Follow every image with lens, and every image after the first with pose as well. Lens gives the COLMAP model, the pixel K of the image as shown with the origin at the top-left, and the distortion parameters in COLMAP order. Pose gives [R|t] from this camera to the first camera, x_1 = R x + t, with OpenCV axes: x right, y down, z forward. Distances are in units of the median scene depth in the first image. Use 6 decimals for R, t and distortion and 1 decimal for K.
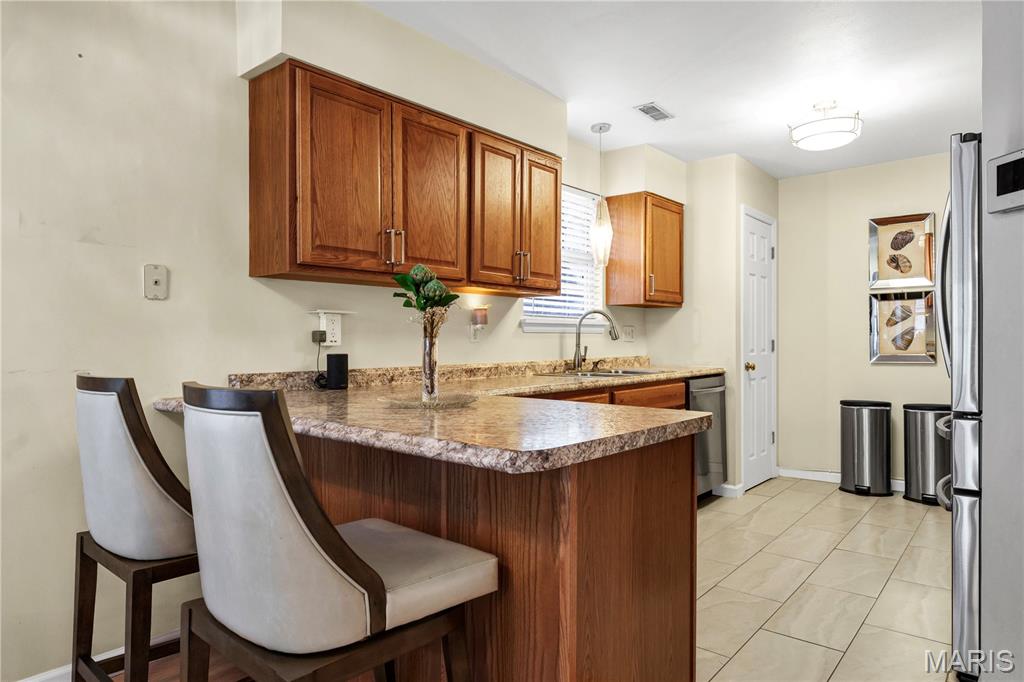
lens RADIAL K [[620.3, 0, 512.0], [0, 620.3, 341.0], [0, 0, 1]] dist [-0.006645, 0.000511]
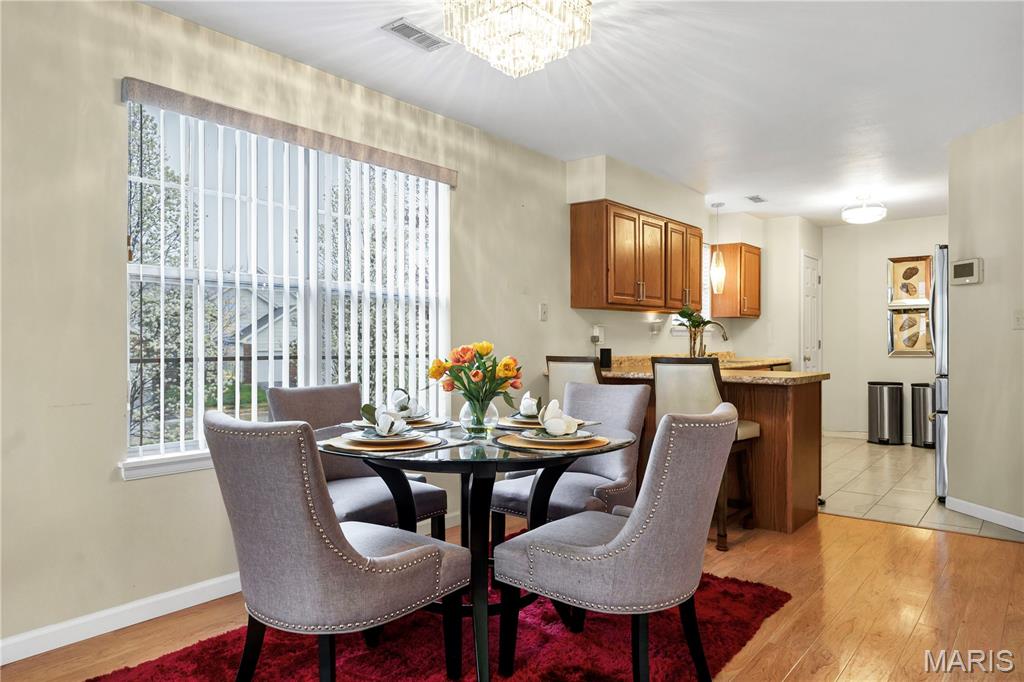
lens RADIAL K [[632.1, 0, 512.0], [0, 632.1, 341.0], [0, 0, 1]] dist [0.002755, 0.000251]
pose [[0.999994, 0.000470, 0.003462, -0.337364], [-0.000473, 0.999999, 0.000925, -0.001843], [-0.003461, -0.000926, 0.999994, -0.525764]]
